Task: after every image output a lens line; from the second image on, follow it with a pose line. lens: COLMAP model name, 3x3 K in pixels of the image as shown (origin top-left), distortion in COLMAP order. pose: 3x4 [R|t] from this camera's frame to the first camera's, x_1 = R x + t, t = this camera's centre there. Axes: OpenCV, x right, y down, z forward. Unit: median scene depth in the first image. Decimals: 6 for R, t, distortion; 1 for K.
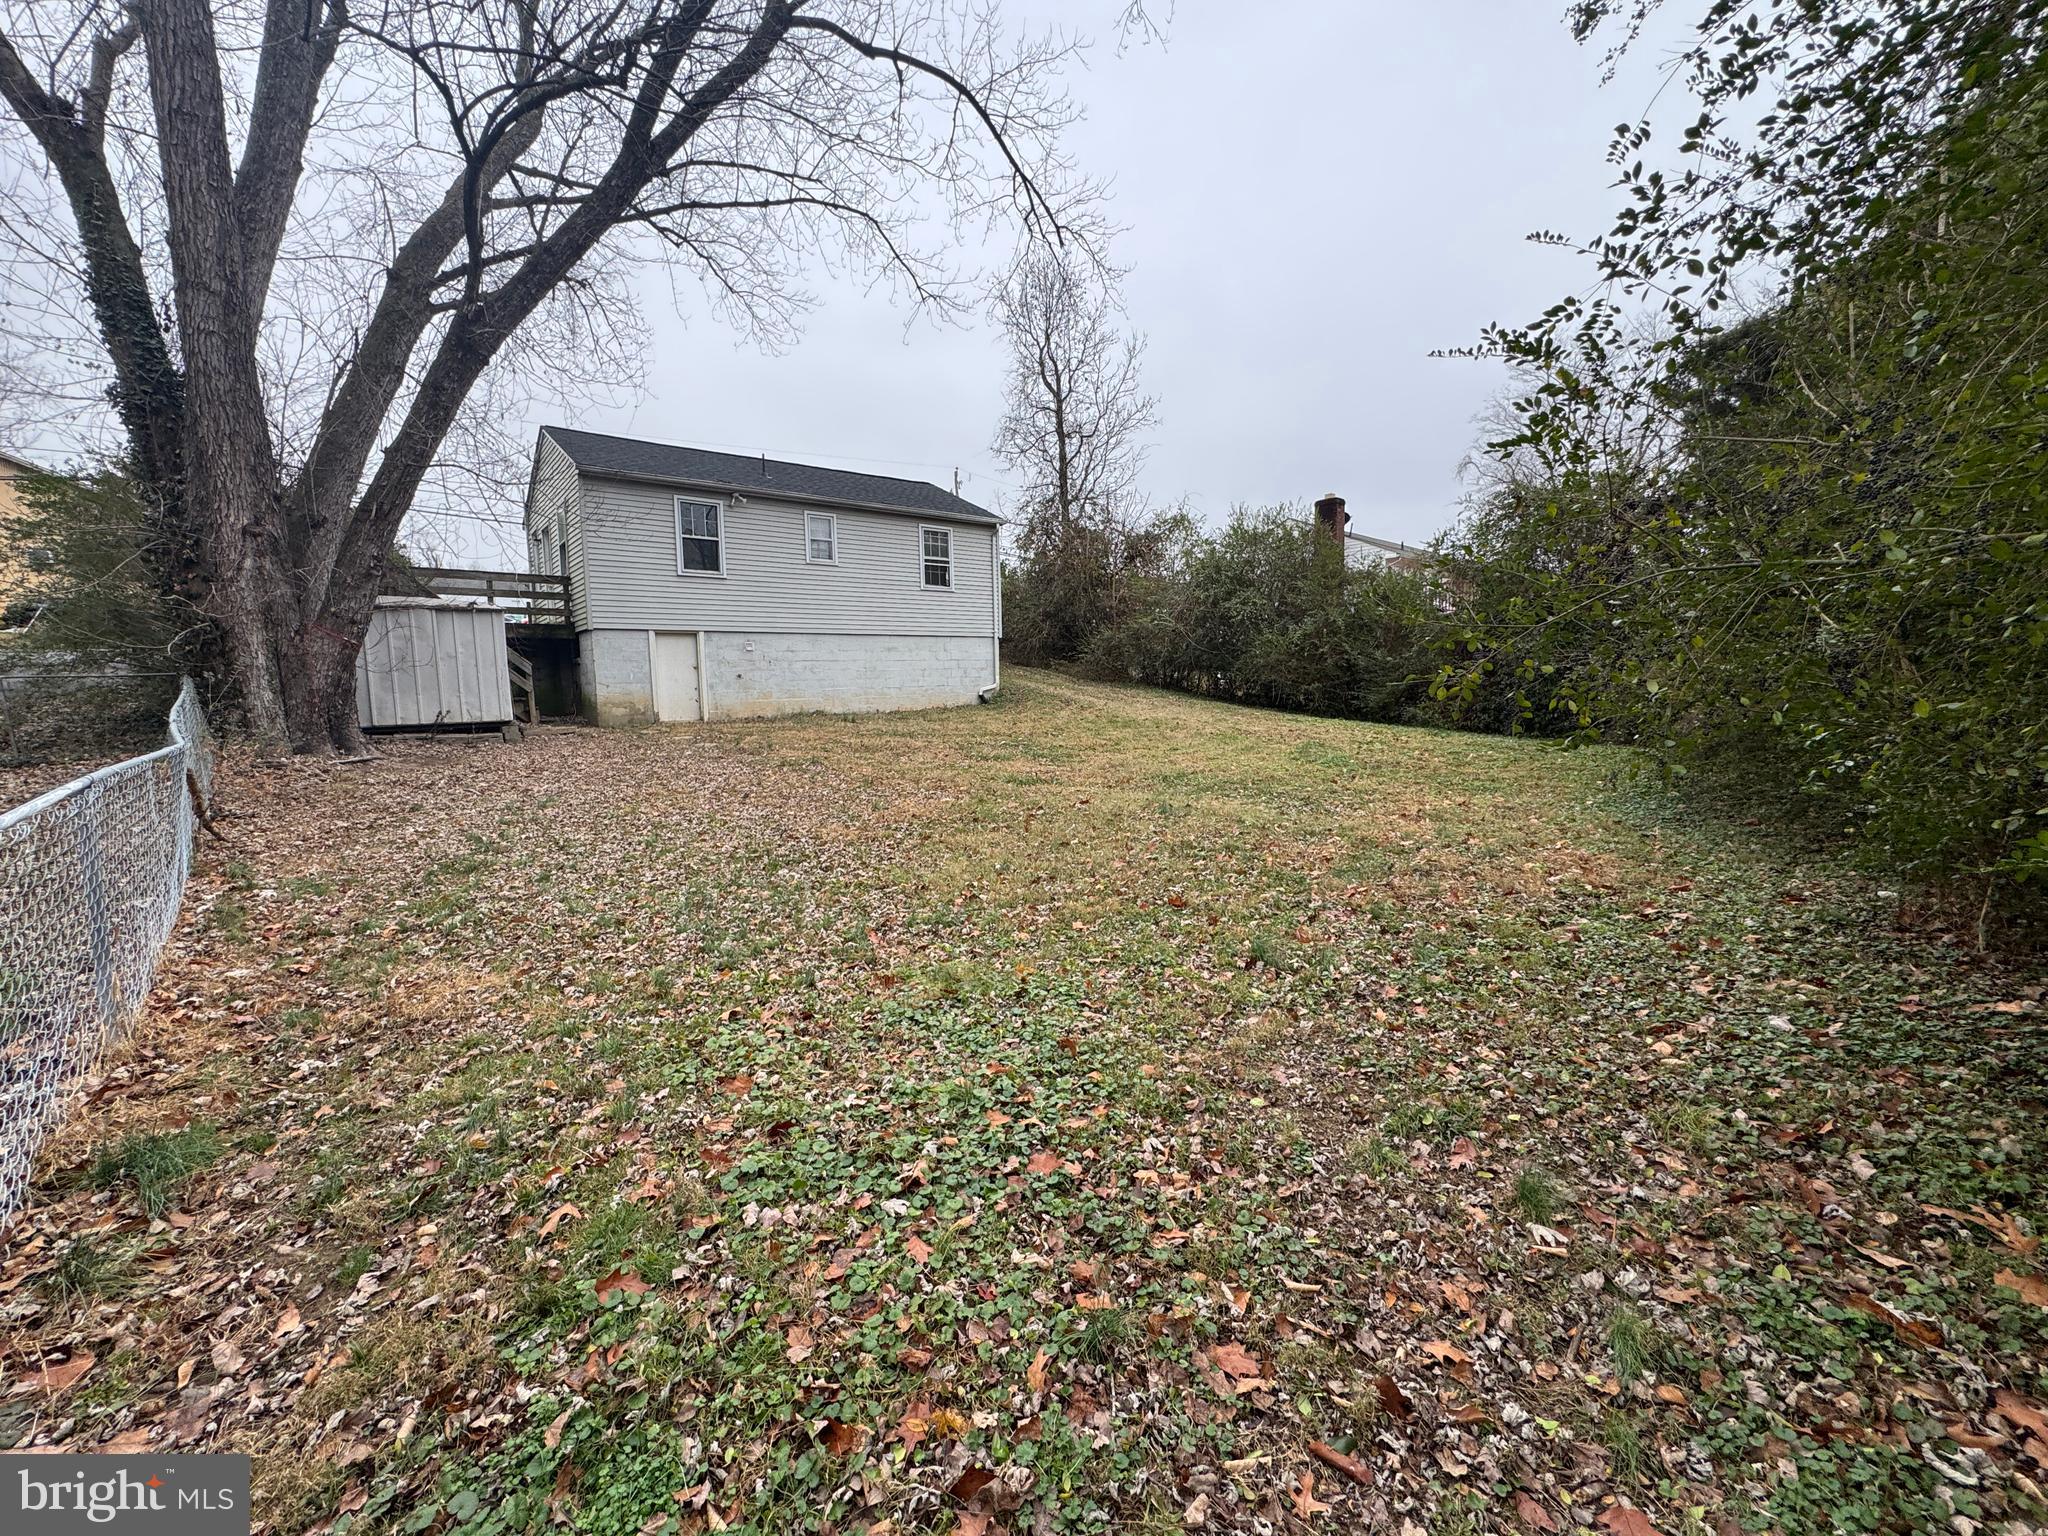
lens RADIAL K [[820.3, 0, 1024.0], [0, 820.3, 768.0], [0, 0, 1]] dist [0.000366, -0.000728]
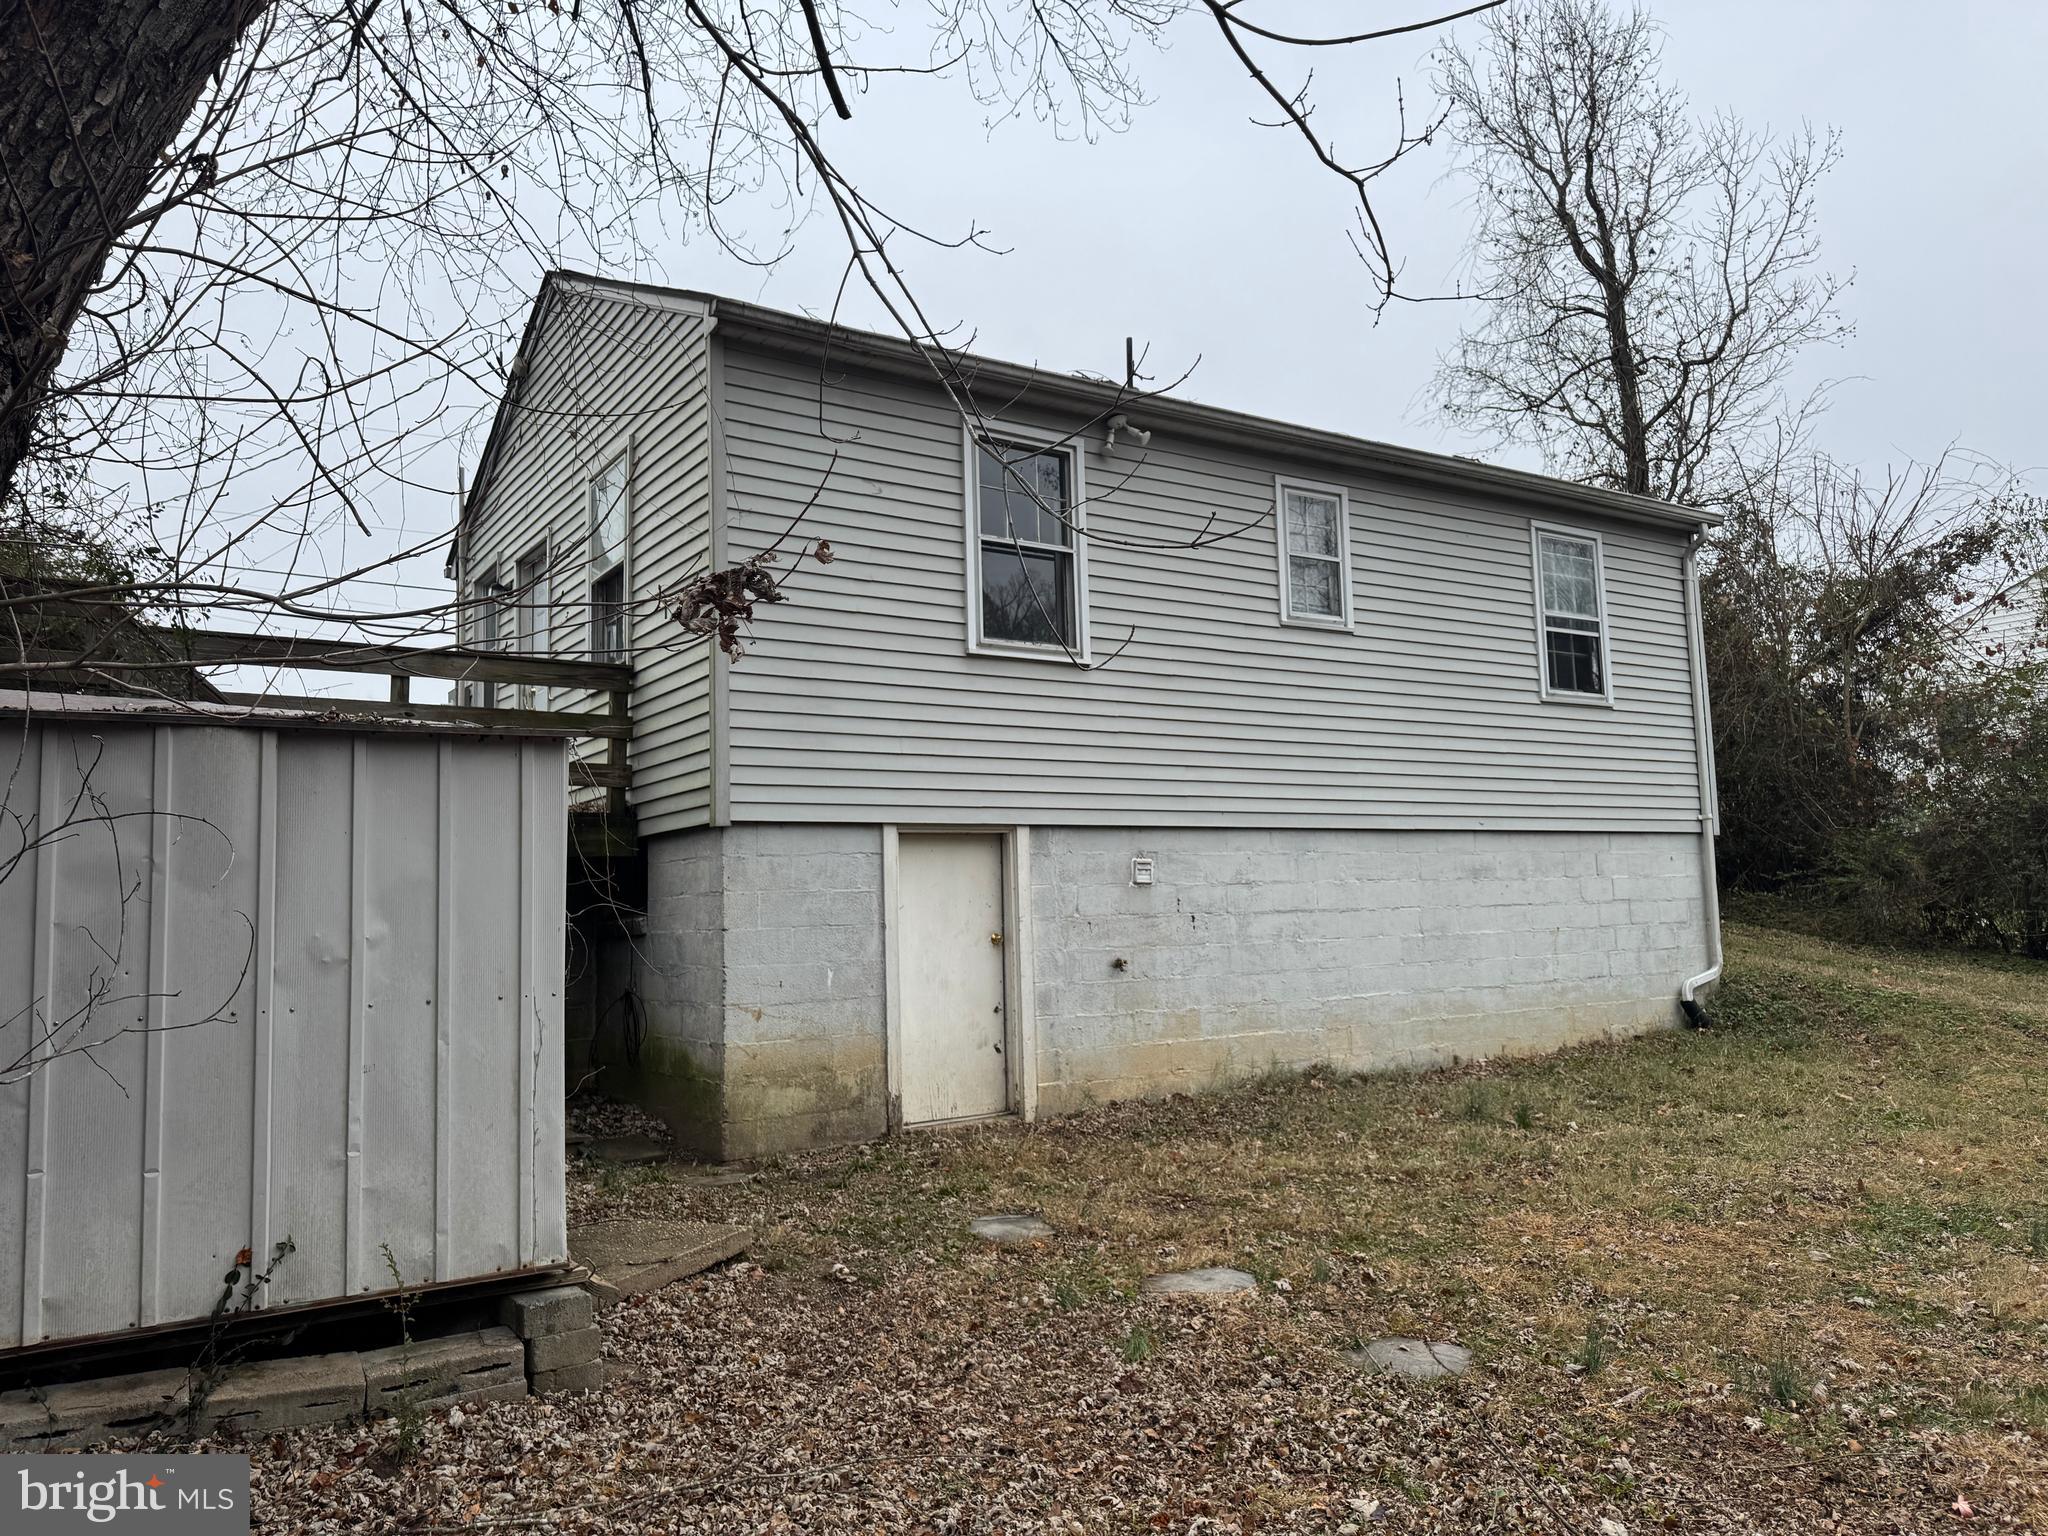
lens RADIAL K [[1447.0, 0, 1024.0], [0, 1447.0, 768.0], [0, 0, 1]] dist [0.055360, -0.001447]
pose [[0.995527, -0.015541, -0.093193, -0.313790], [-0.003362, 0.979926, -0.199335, -0.071396], [0.094420, 0.198757, 0.975490, 0.414573]]
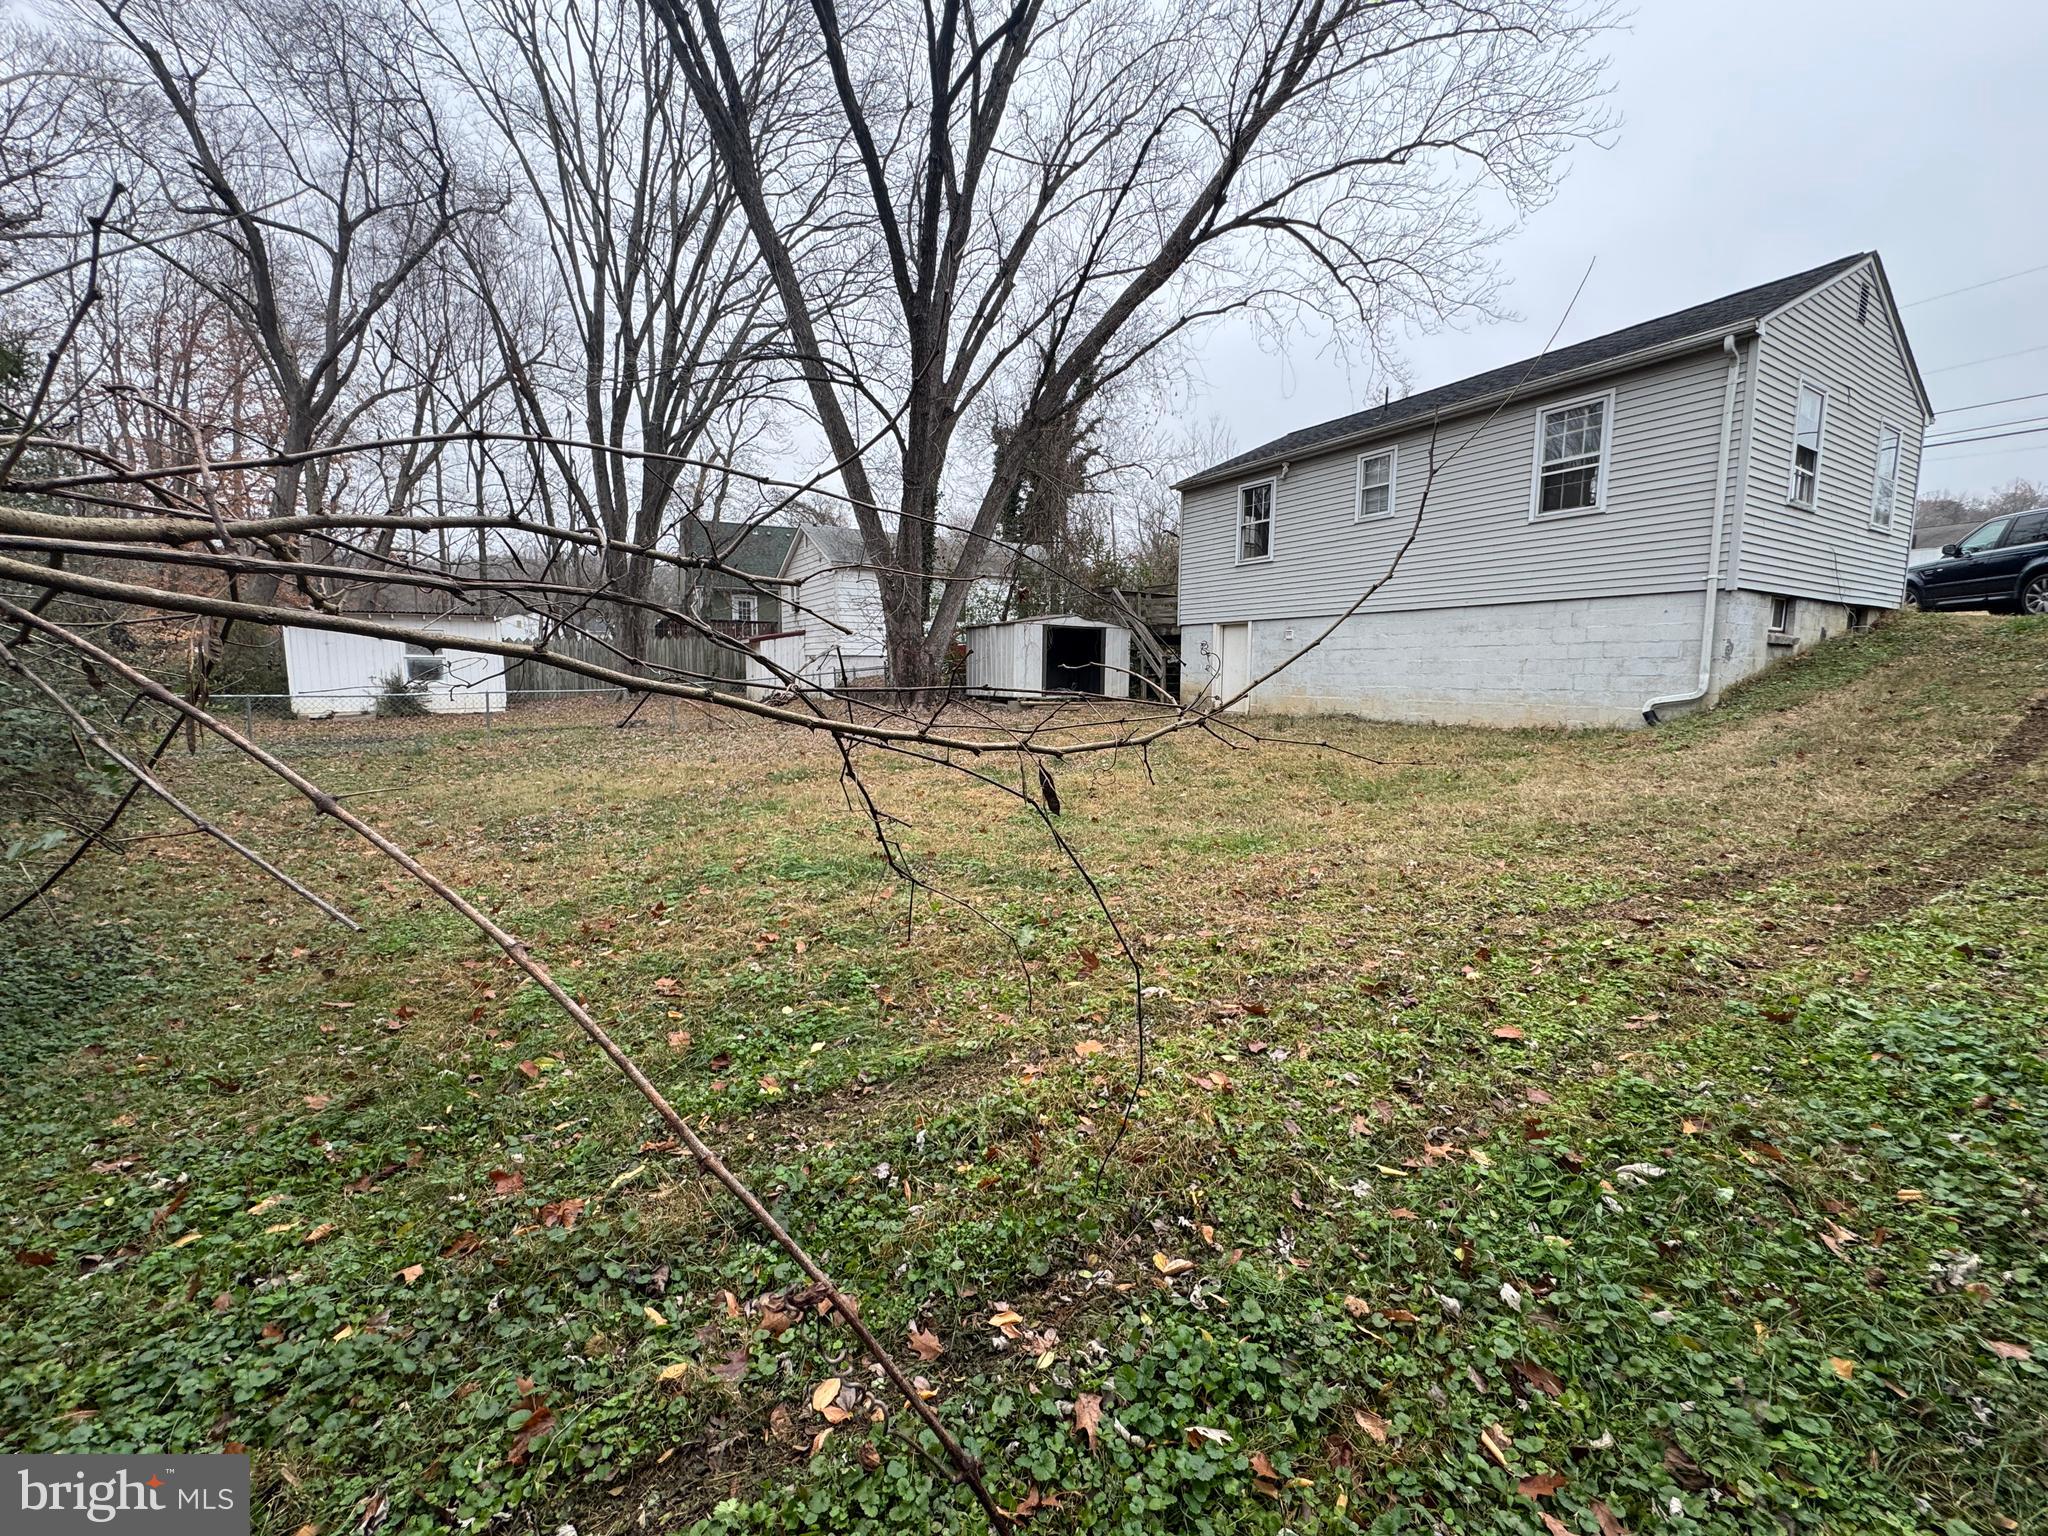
lens RADIAL K [[820.3, 0, 1024.0], [0, 820.3, 768.0], [0, 0, 1]] dist [0.000366, -0.000728]
pose [[-0.129865, 0.133443, -0.982511, 0.570144], [-0.111133, 0.982700, 0.148158, -0.101586], [0.985284, 0.128430, -0.112788, 0.803333]]
